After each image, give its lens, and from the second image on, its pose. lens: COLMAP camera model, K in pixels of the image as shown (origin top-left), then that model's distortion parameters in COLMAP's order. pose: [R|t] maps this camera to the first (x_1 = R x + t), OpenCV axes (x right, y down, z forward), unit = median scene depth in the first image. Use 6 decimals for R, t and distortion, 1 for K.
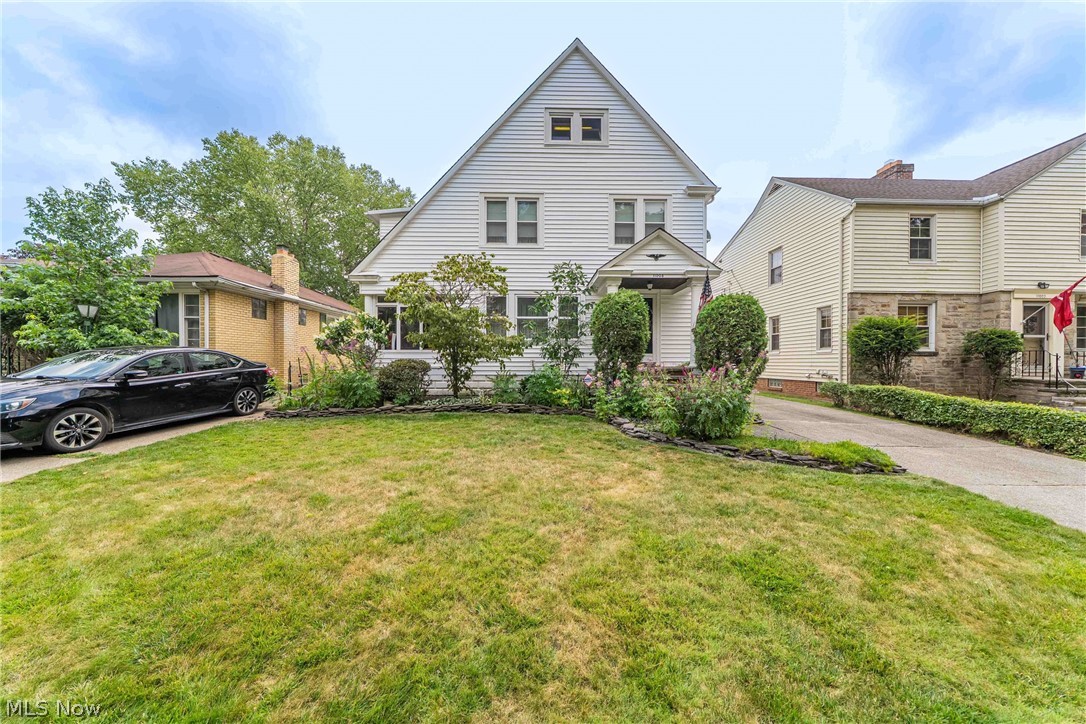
lens RADIAL K [[382.5, 0, 544.7], [0, 382.5, 363.1], [0, 0, 1]] dist [-0.019285, 0.000868]
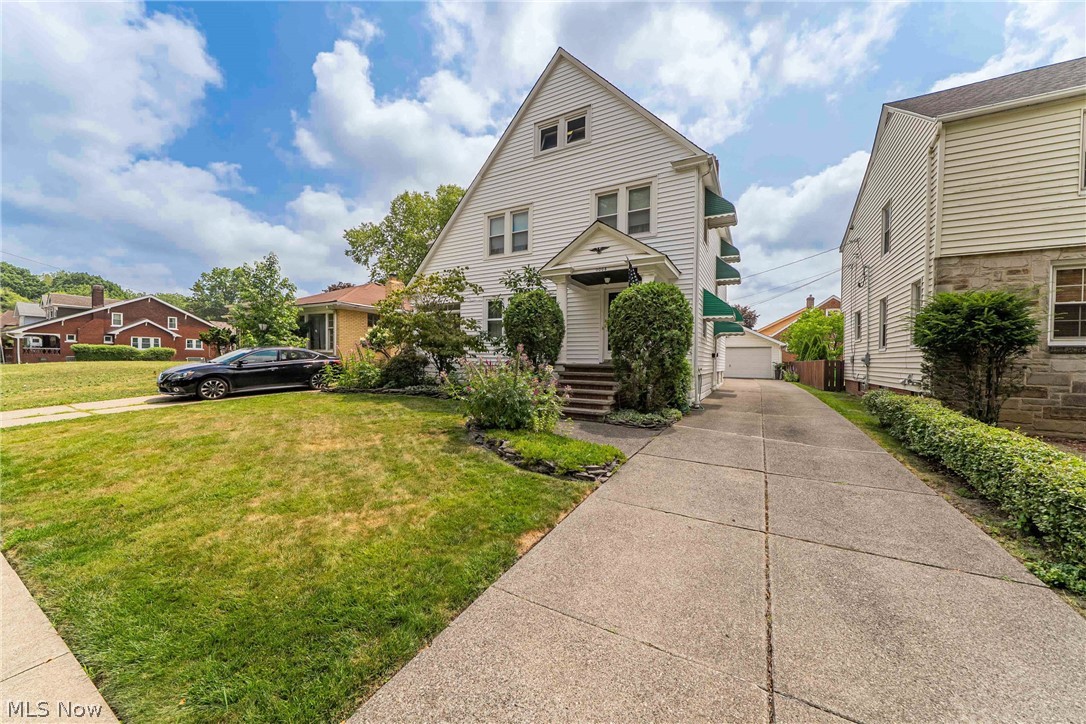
lens RADIAL K [[382.5, 0, 541.1], [0, 382.5, 362.2], [0, 0, 1]] dist [-0.019285, 0.000868]
pose [[0.857657, 0.013193, -0.514053, 0.581344], [-0.012913, 0.999908, 0.004119, 0.003160], [0.514060, 0.003106, 0.857748, 0.082375]]
